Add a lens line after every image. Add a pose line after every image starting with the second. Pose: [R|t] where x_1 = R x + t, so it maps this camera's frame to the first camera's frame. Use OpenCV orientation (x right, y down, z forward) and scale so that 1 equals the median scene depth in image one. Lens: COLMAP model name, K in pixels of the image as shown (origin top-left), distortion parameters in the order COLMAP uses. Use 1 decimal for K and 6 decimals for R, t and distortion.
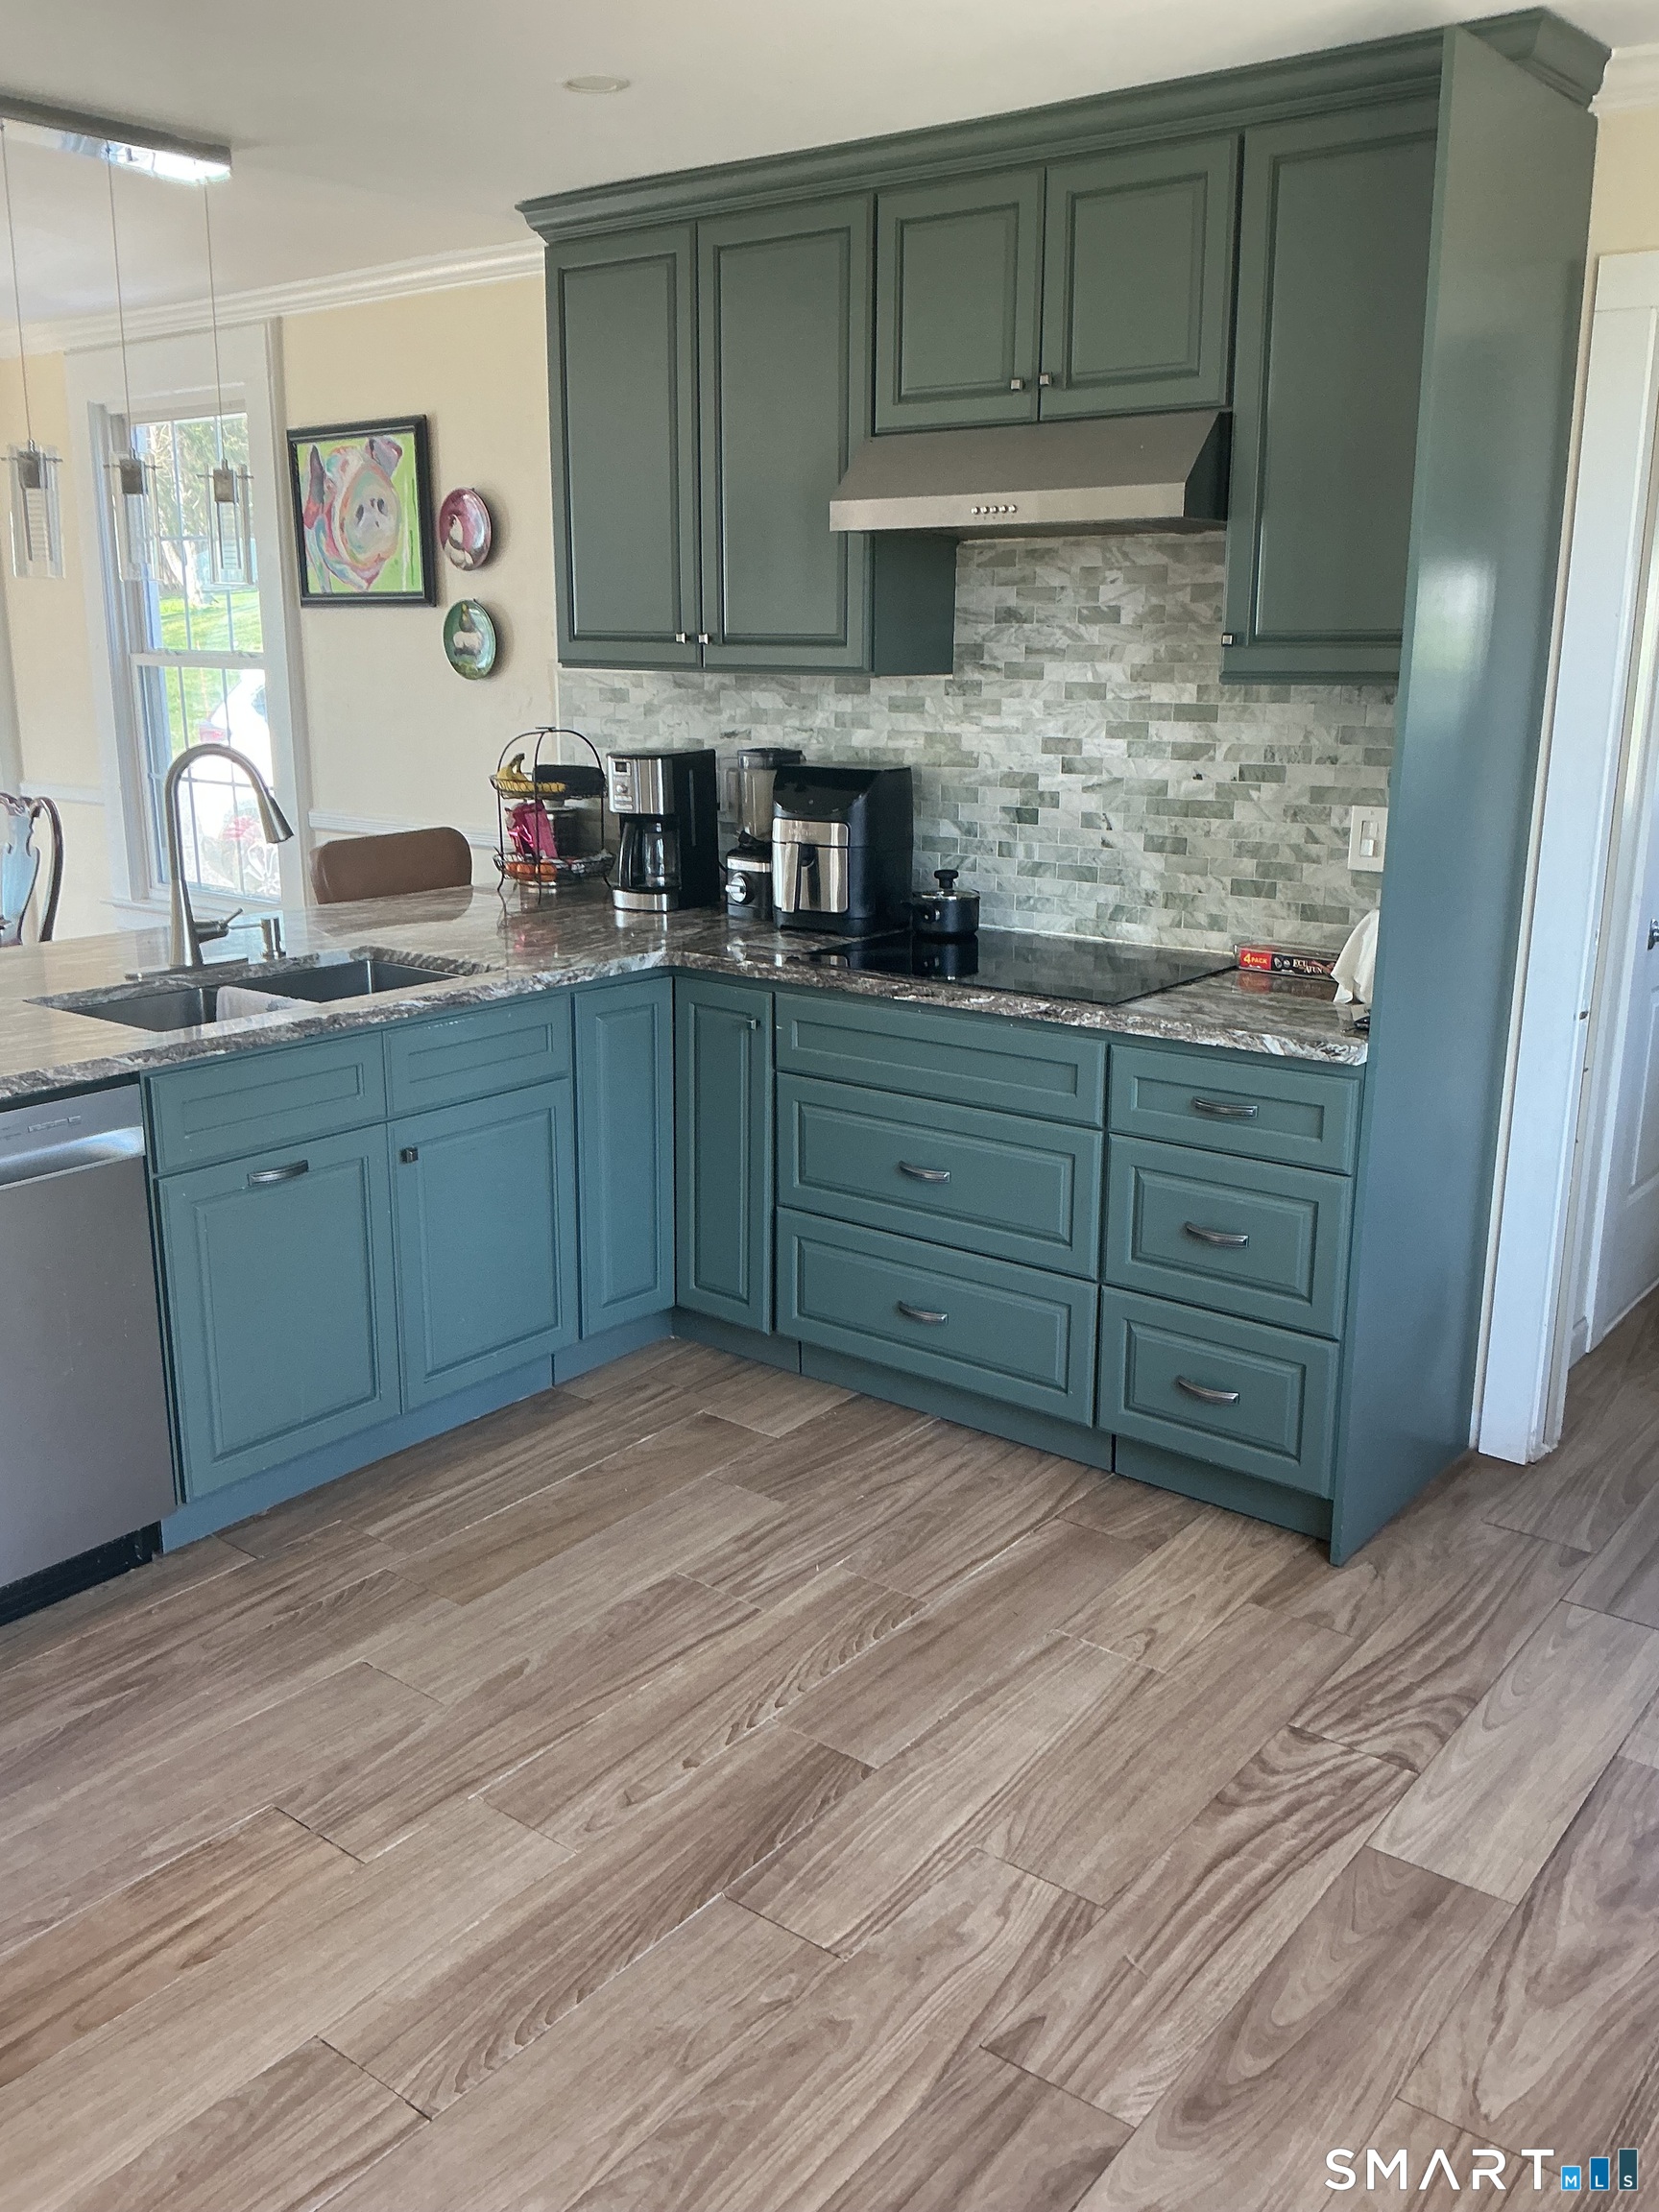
lens RADIAL K [[1864.5, 0, 830.9], [0, 1864.5, 1116.0], [0, 0, 1]] dist [0.069512, -0.090525]
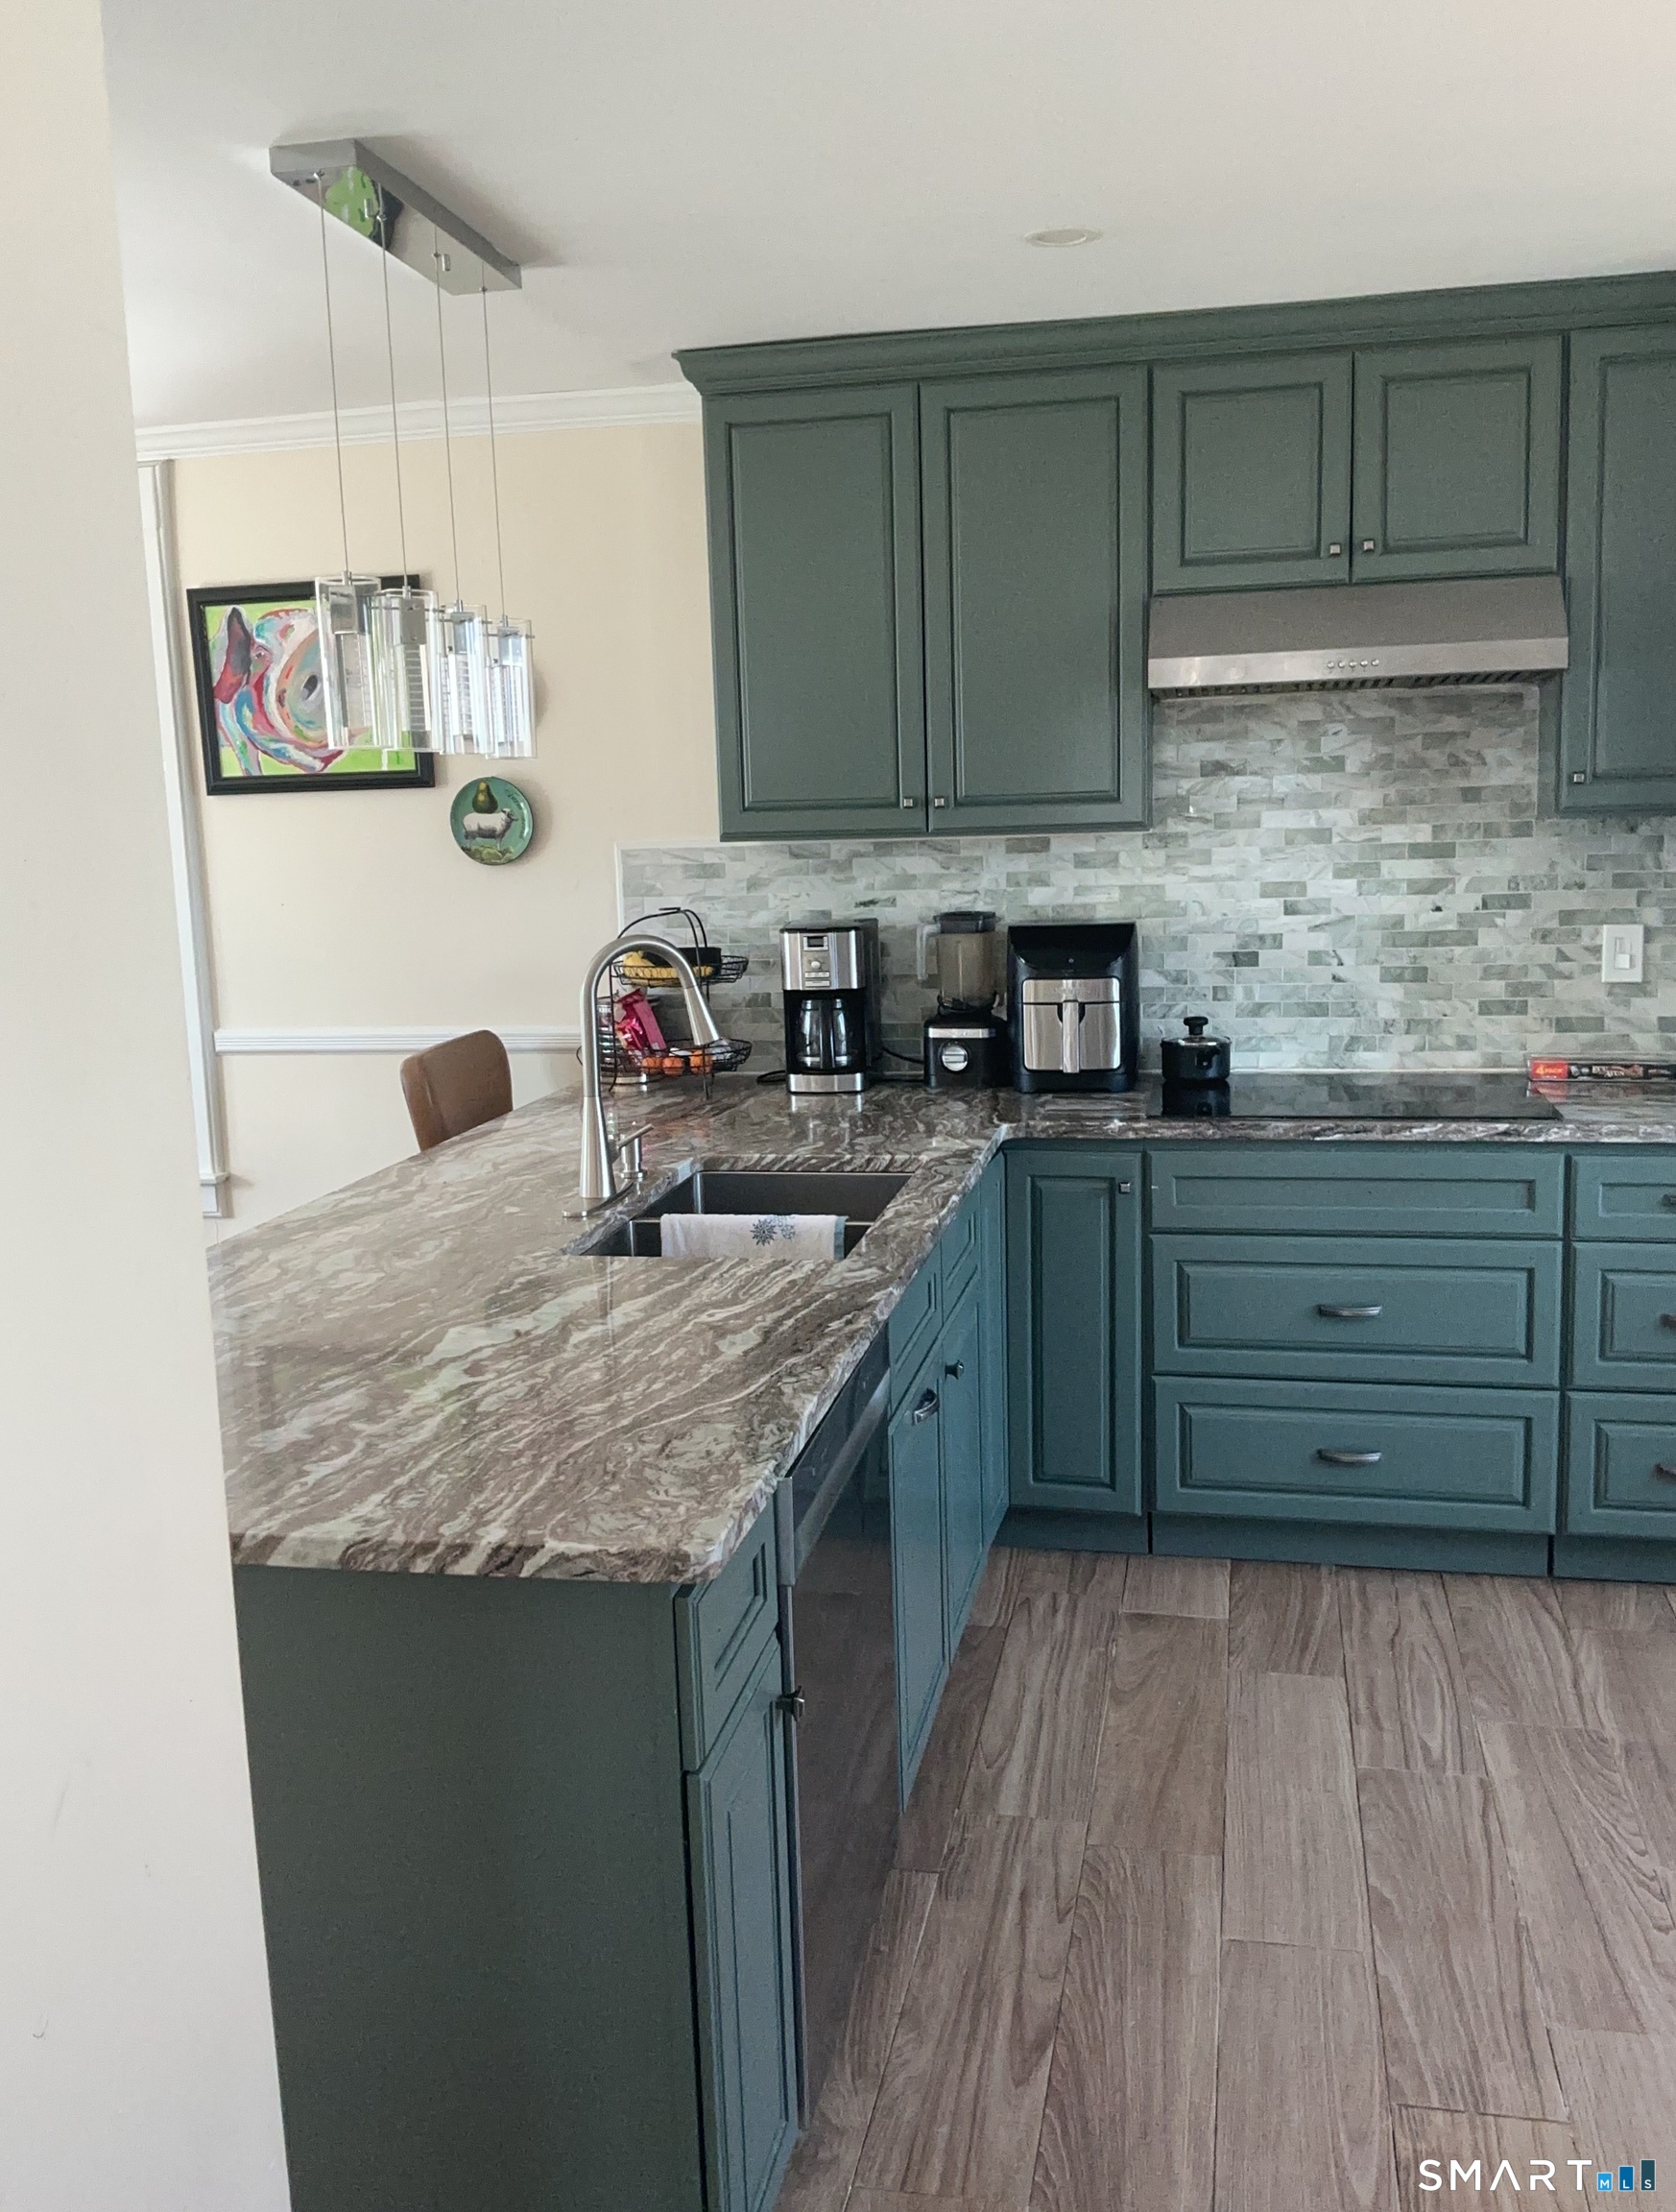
lens RADIAL K [[1911.1, 0, 833.1], [0, 1911.1, 1111.0], [0, 0, 1]] dist [0.050283, -0.046694]
pose [[0.897333, -0.101226, 0.429589, -0.587329], [0.144265, 0.987149, -0.068737, -0.042012], [-0.417110, 0.123655, 0.900405, 0.172793]]
